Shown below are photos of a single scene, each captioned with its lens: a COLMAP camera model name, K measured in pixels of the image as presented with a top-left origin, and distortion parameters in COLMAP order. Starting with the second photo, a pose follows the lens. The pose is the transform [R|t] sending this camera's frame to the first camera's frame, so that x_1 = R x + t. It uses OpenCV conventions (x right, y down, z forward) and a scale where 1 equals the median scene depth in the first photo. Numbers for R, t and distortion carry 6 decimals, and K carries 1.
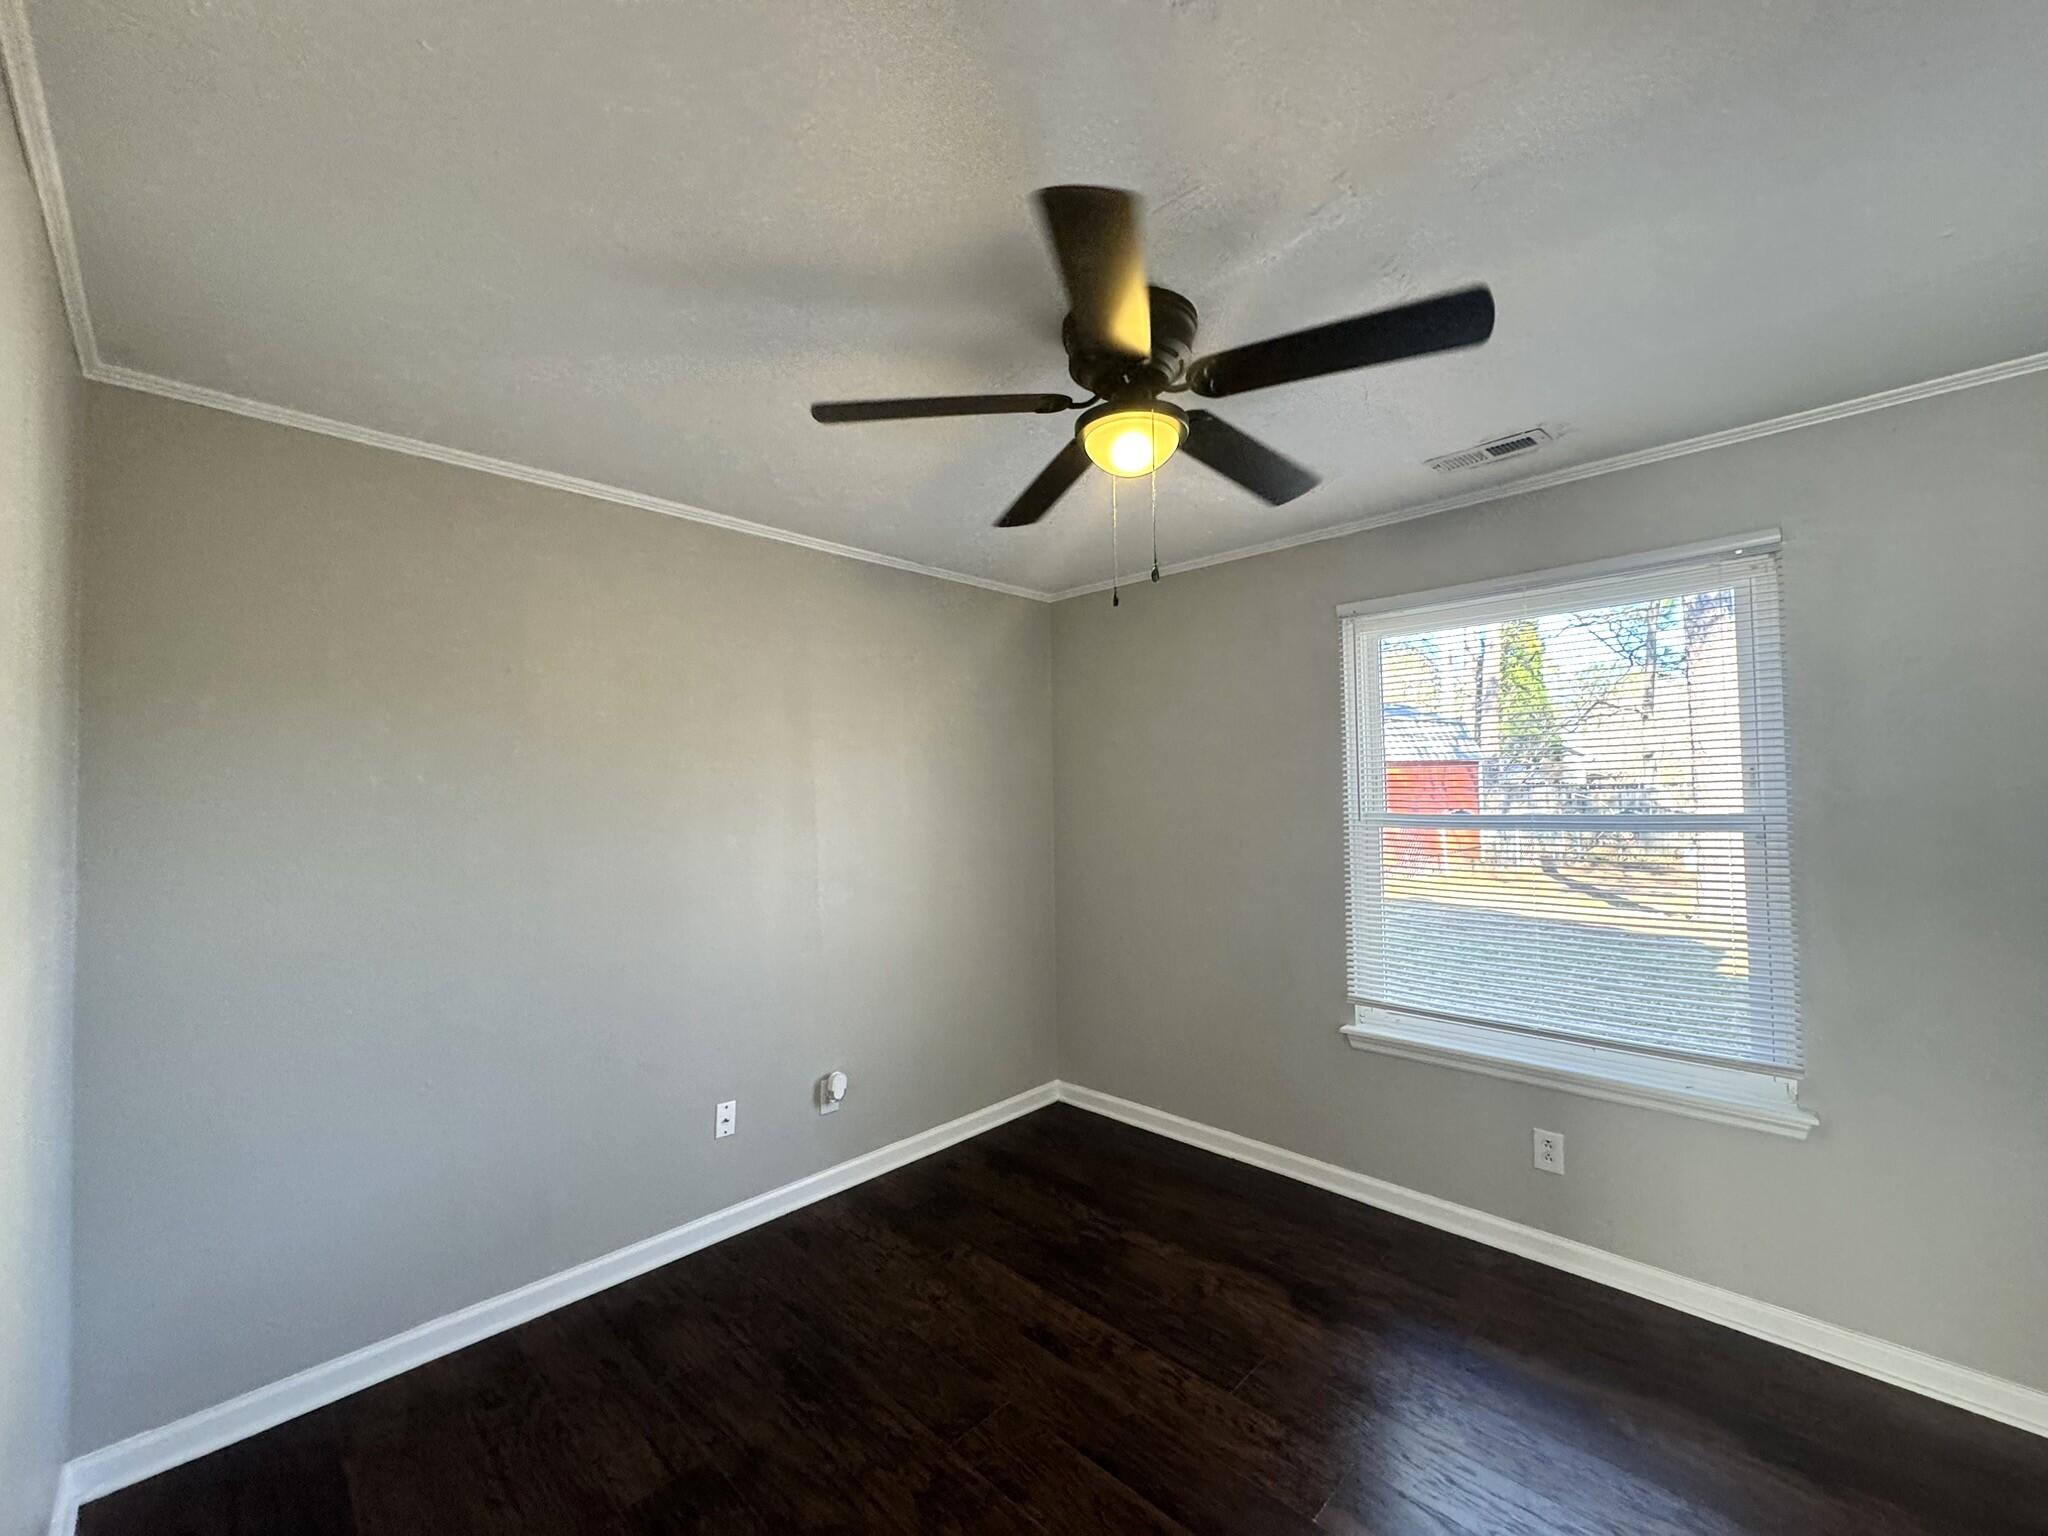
lens RADIAL K [[757.4, 0, 1025.9], [0, 757.4, 774.5], [0, 0, 1]] dist [-0.000807, -0.000170]
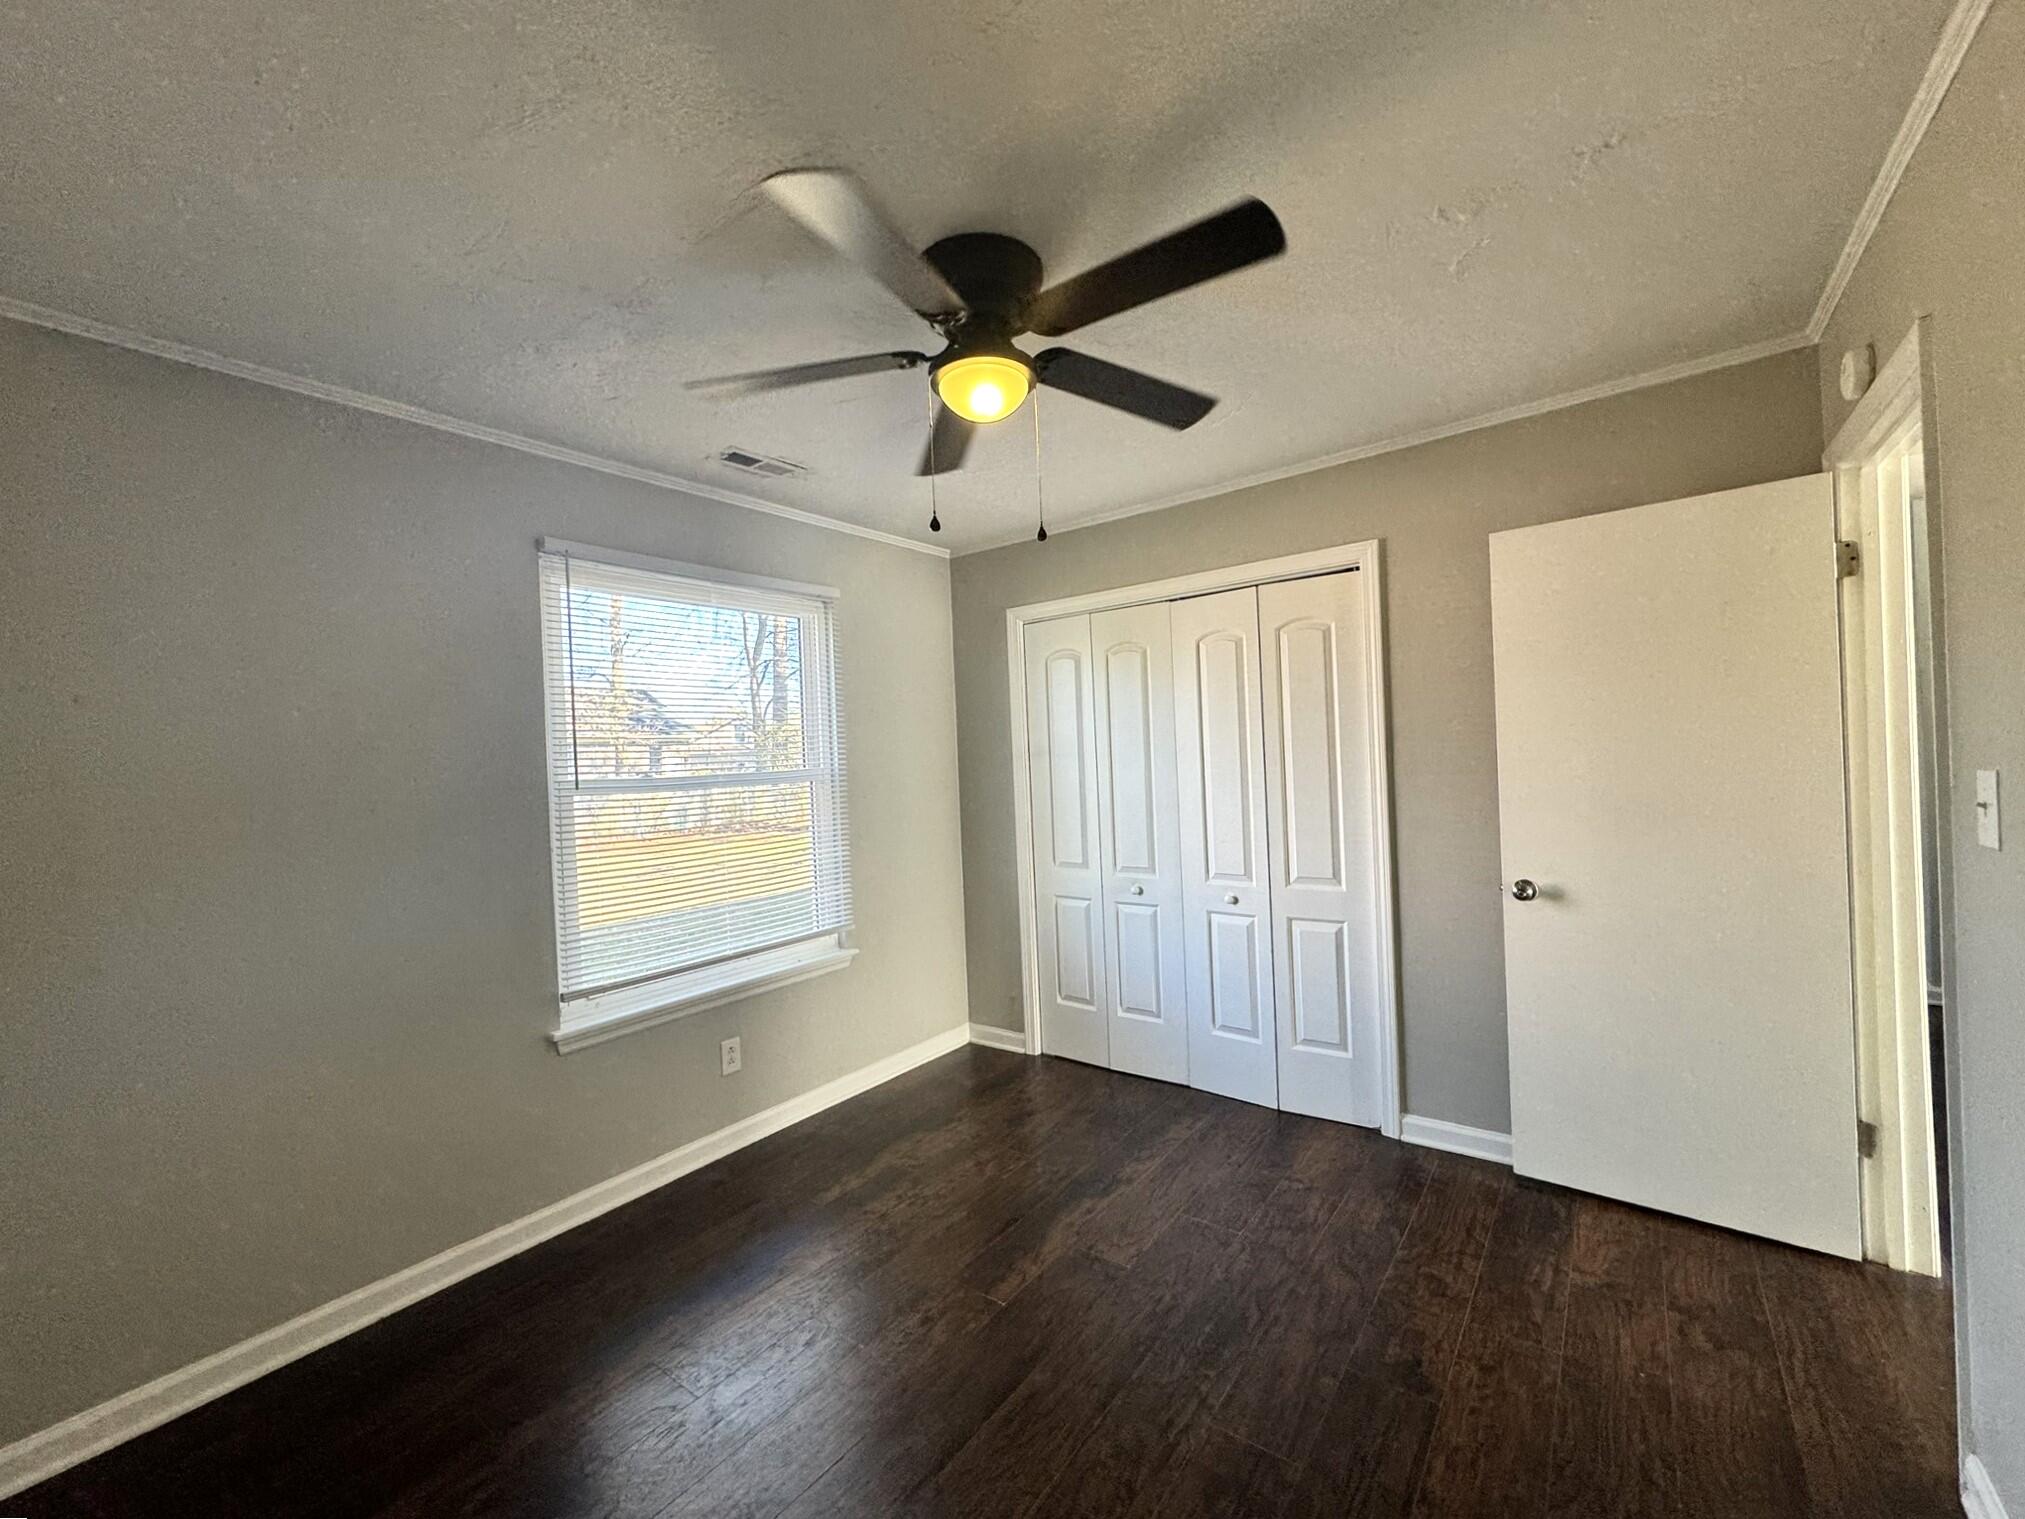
lens RADIAL K [[809.5, 0, 1012.5], [0, 809.5, 759.5], [0, 0, 1]] dist [0.000615, -0.000199]
pose [[-0.089009, 0.020096, 0.995828, -0.626557], [0.021131, 0.999610, -0.018284, 0.063418], [-0.995807, 0.019416, -0.089399, 0.663417]]
